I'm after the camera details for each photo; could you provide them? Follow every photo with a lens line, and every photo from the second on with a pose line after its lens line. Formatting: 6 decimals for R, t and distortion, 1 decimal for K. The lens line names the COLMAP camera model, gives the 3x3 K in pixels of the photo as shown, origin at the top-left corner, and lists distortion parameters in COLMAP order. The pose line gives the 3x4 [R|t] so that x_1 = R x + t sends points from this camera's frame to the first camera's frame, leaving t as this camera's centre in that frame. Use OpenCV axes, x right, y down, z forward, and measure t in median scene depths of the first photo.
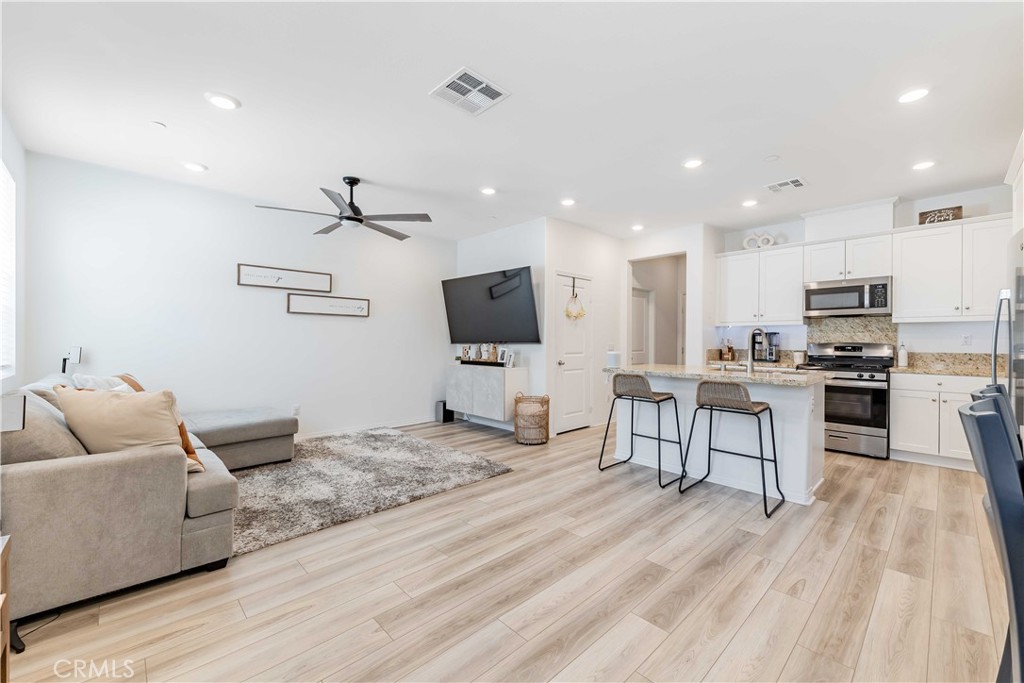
lens RADIAL K [[402.7, 0, 504.3], [0, 402.7, 341.2], [0, 0, 1]] dist [0.001000, -0.000609]
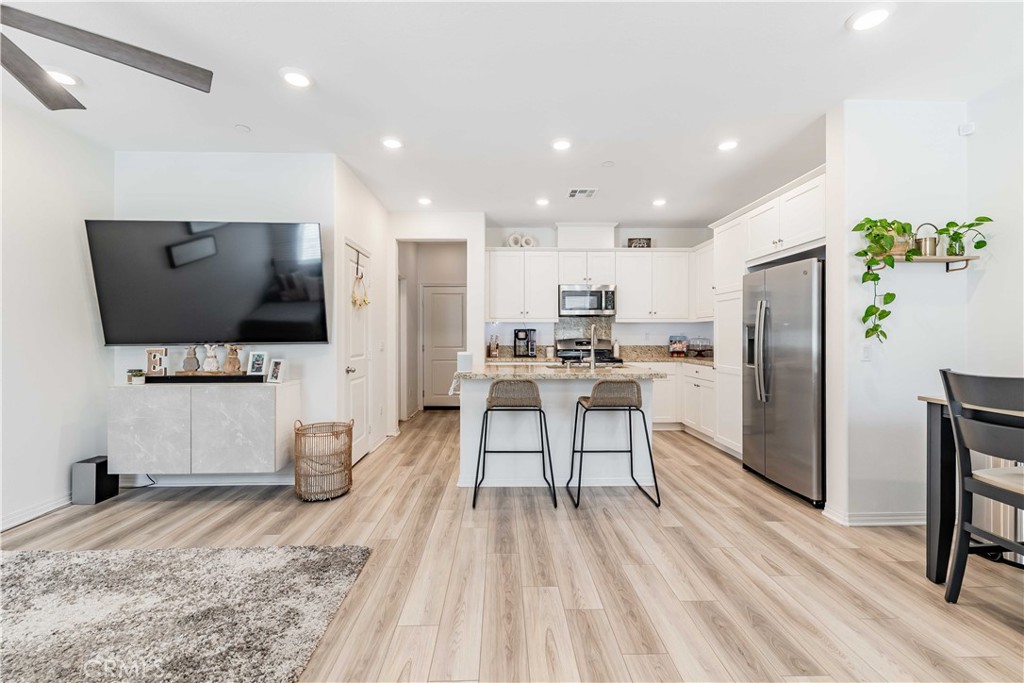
lens RADIAL K [[440.2, 0, 500.1], [0, 440.2, 336.8], [0, 0, 1]] dist [0.002703, -0.000173]
pose [[0.668926, -0.004888, 0.743313, -0.301921], [0.004028, 0.999988, 0.002952, -0.005962], [-0.743318, 0.001020, 0.668937, 0.347459]]
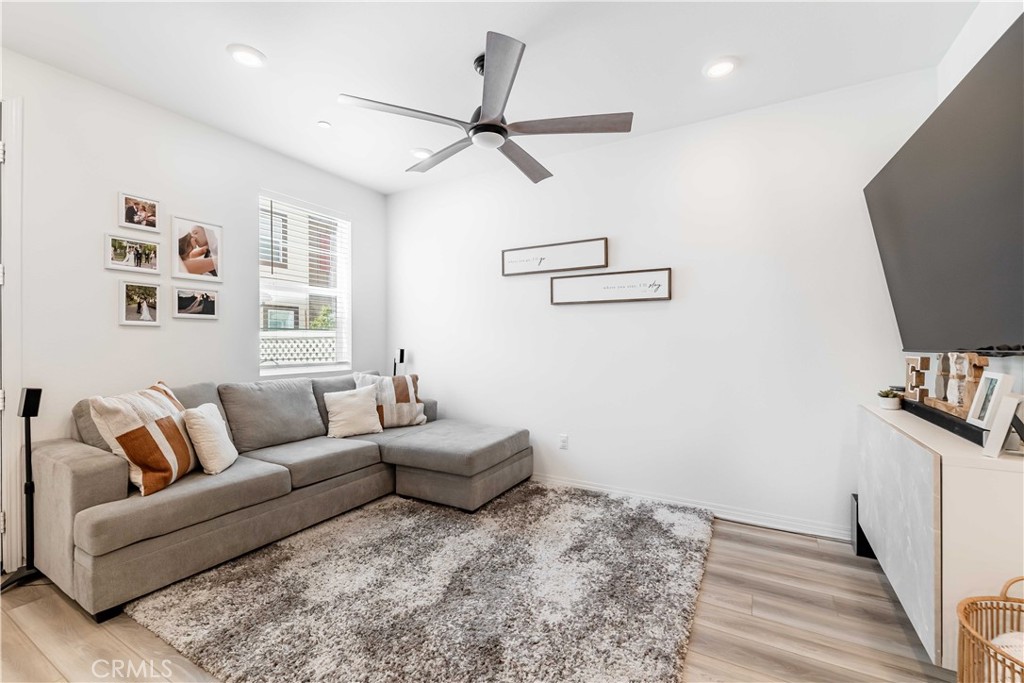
lens RADIAL K [[428.7, 0, 524.0], [0, 428.7, 340.3], [0, 0, 1]] dist [-0.002453, -0.000295]
pose [[0.309999, -0.007492, -0.950708, 0.194733], [0.001327, 0.999971, -0.007447, -0.000454], [0.950736, 0.001047, 0.310000, 0.772206]]
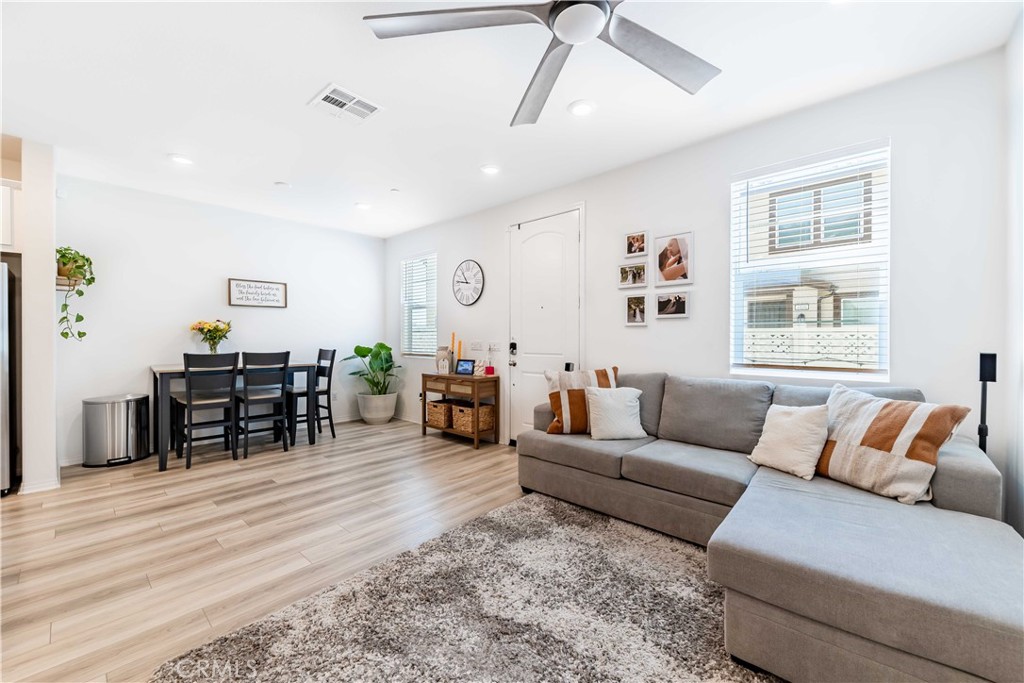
lens RADIAL K [[402.7, 0, 504.3], [0, 402.7, 341.2], [0, 0, 1]] dist [0.001000, -0.000609]
pose [[-0.997874, -0.000533, -0.065171, -0.256024], [-0.001446, 0.999901, 0.013963, -0.007611], [0.065157, 0.014027, -0.997776, 1.227087]]
